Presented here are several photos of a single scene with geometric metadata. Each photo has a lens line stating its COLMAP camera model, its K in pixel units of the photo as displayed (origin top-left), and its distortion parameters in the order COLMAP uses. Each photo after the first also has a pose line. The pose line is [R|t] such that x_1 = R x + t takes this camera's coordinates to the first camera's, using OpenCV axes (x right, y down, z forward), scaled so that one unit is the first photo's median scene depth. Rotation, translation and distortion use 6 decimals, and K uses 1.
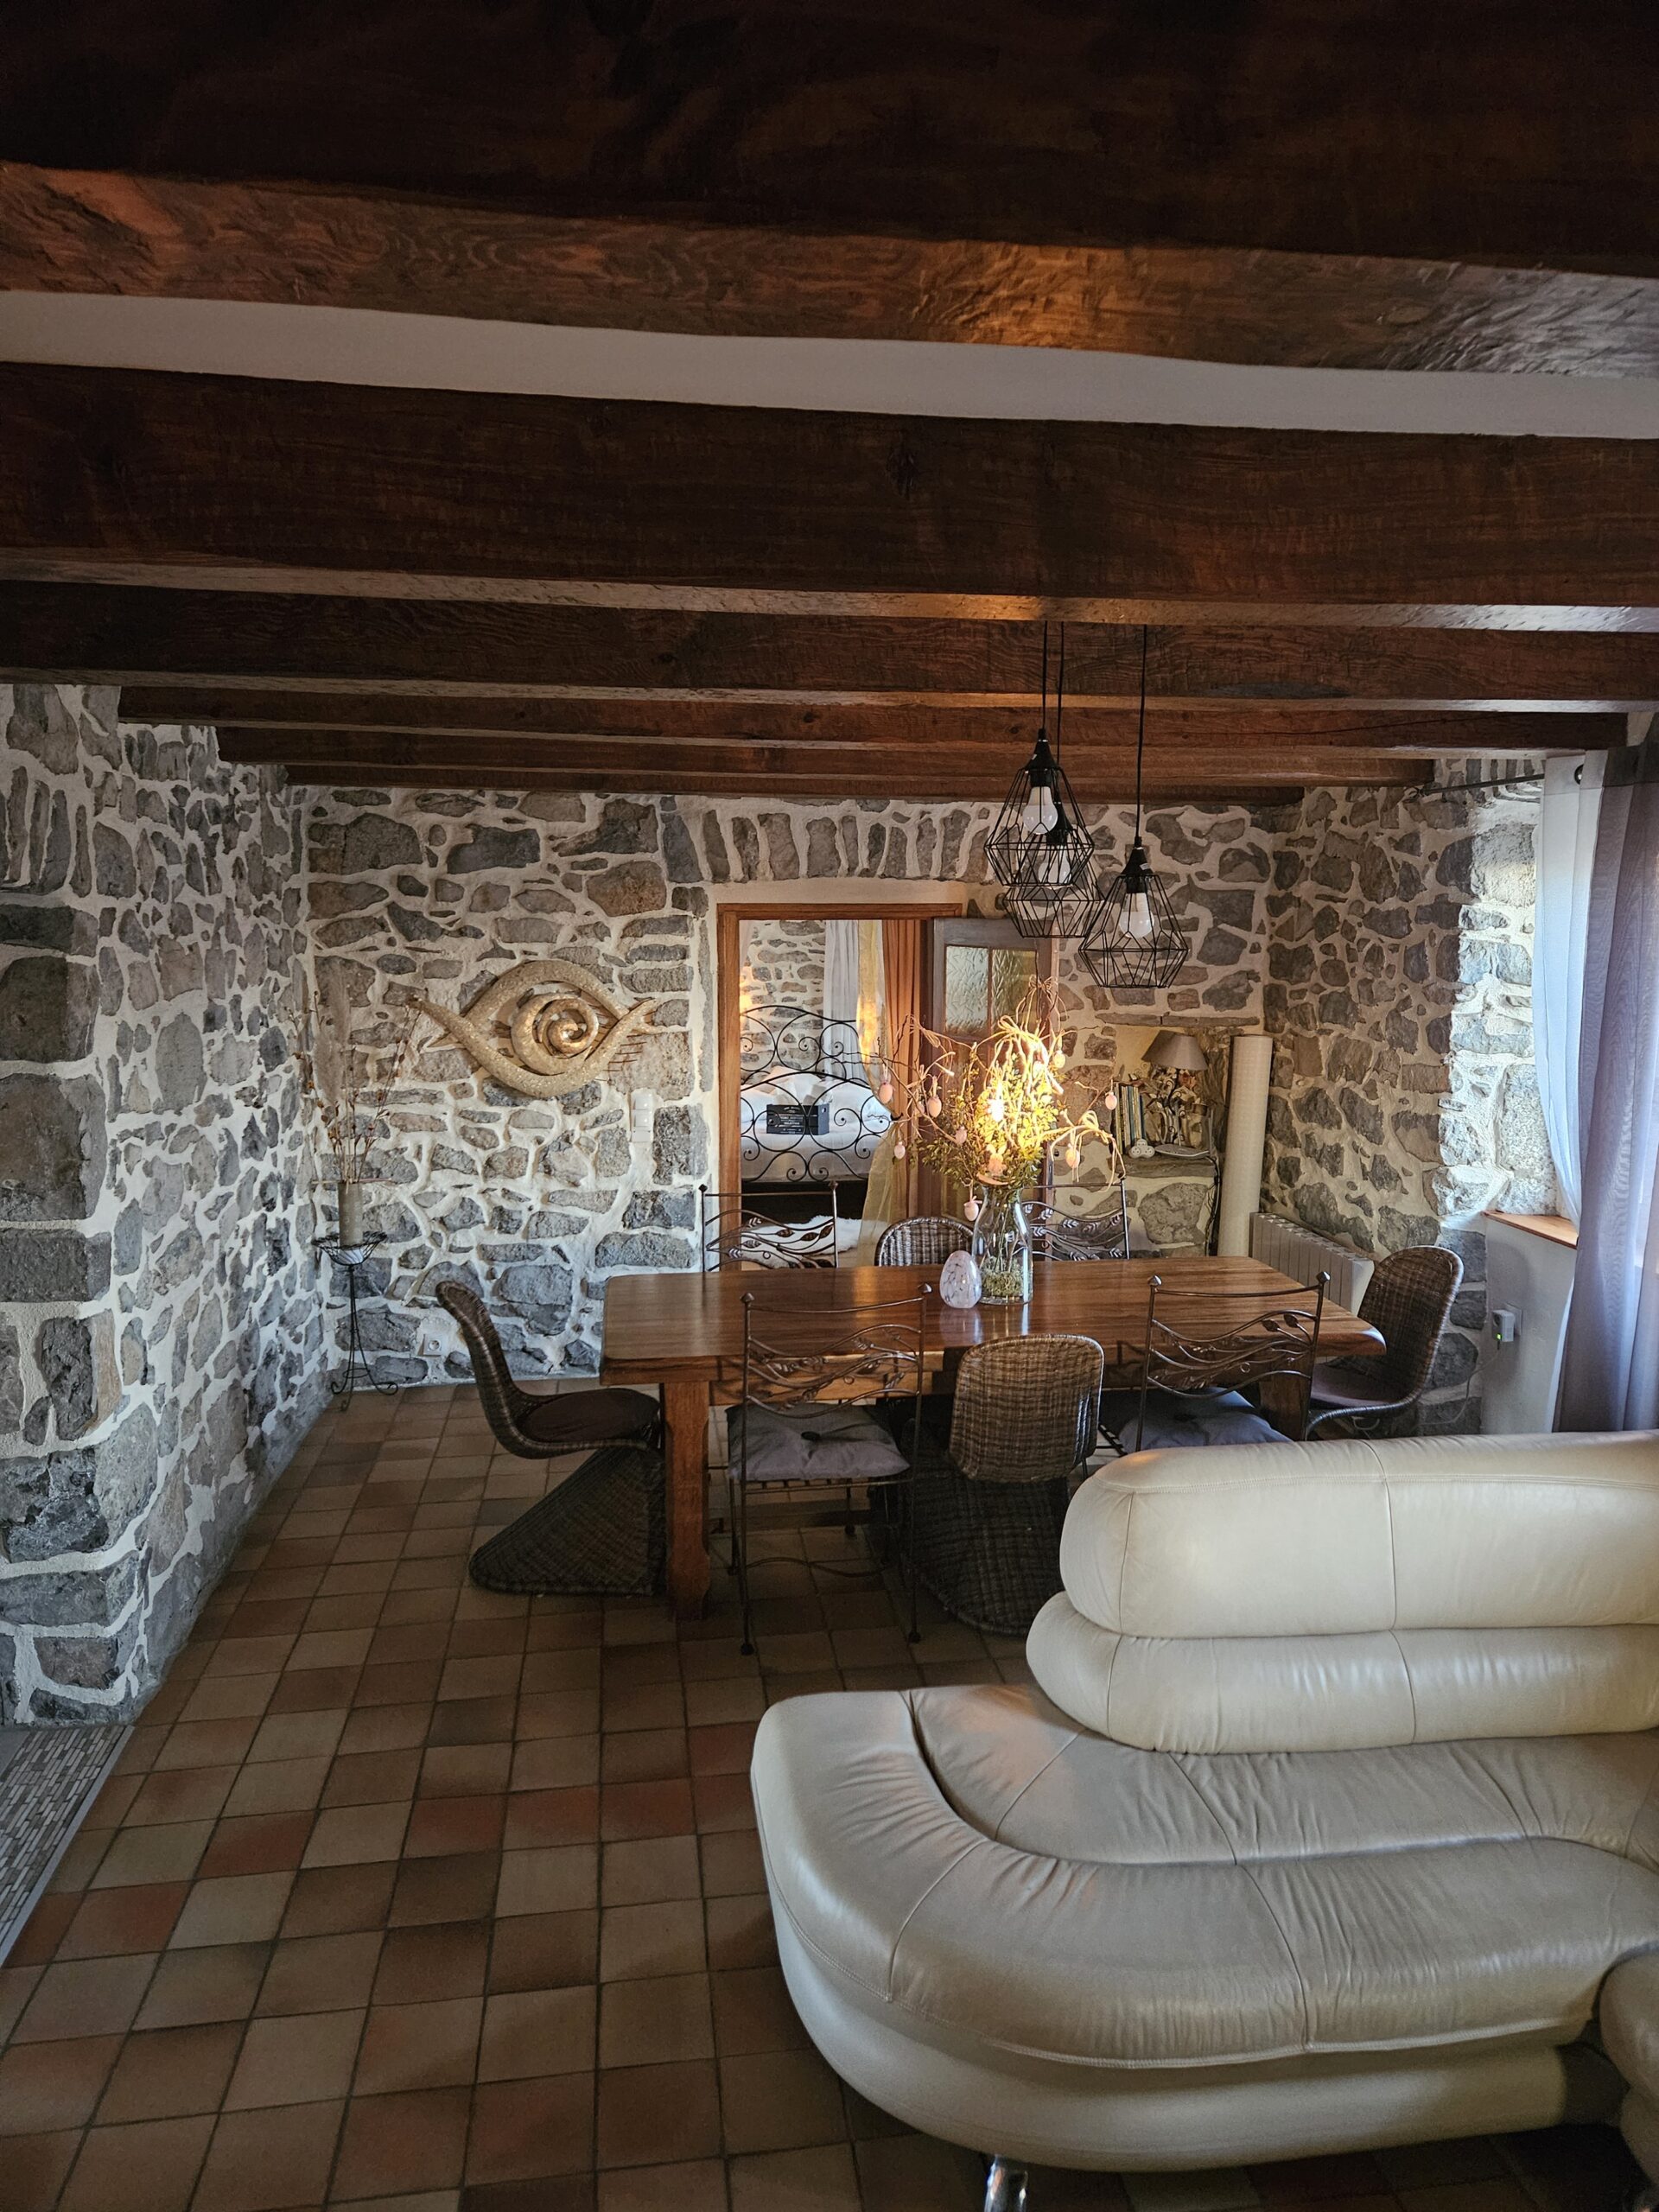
lens RADIAL K [[1472.3, 0, 828.0], [0, 1472.3, 1109.5], [0, 0, 1]] dist [0.043543, -0.018416]
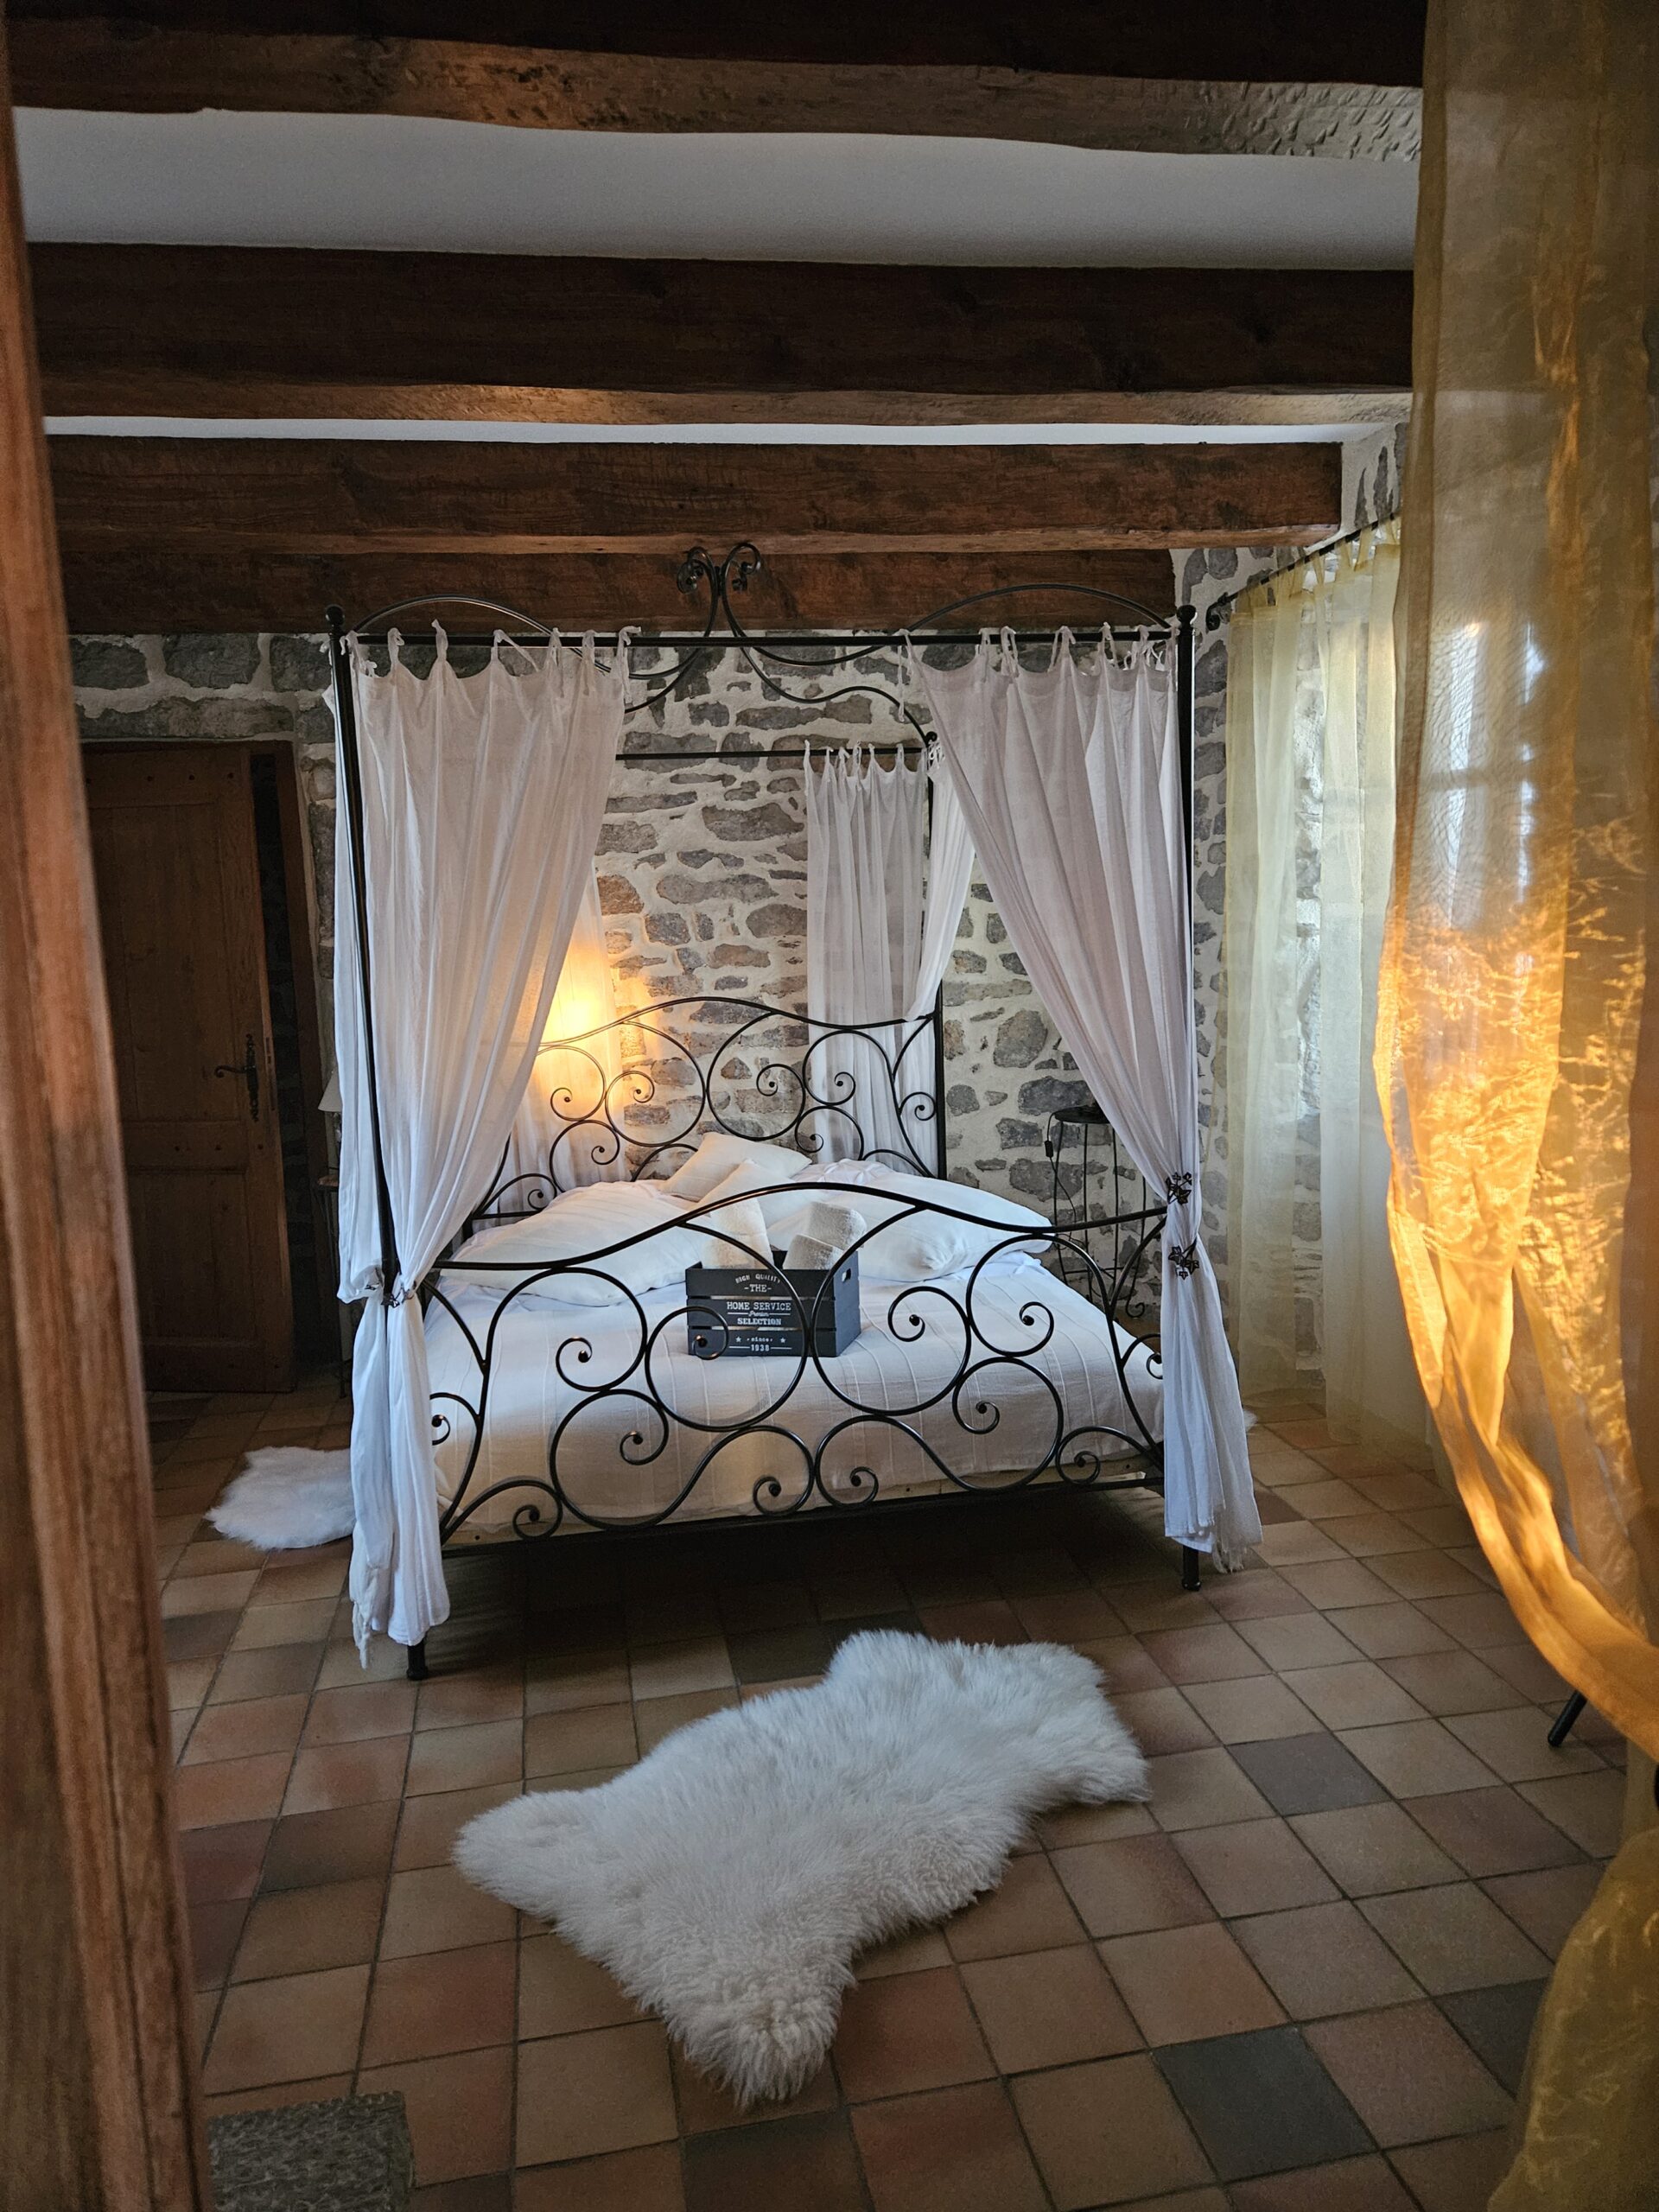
lens RADIAL K [[1472.3, 0, 824.0], [0, 1472.3, 1101.2], [0, 0, 1]] dist [0.043543, -0.018416]
pose [[0.998206, -0.045188, 0.039284, -0.017517], [0.045693, 0.998883, -0.012060, -0.032146], [-0.038695, 0.013833, 0.999155, 0.551363]]
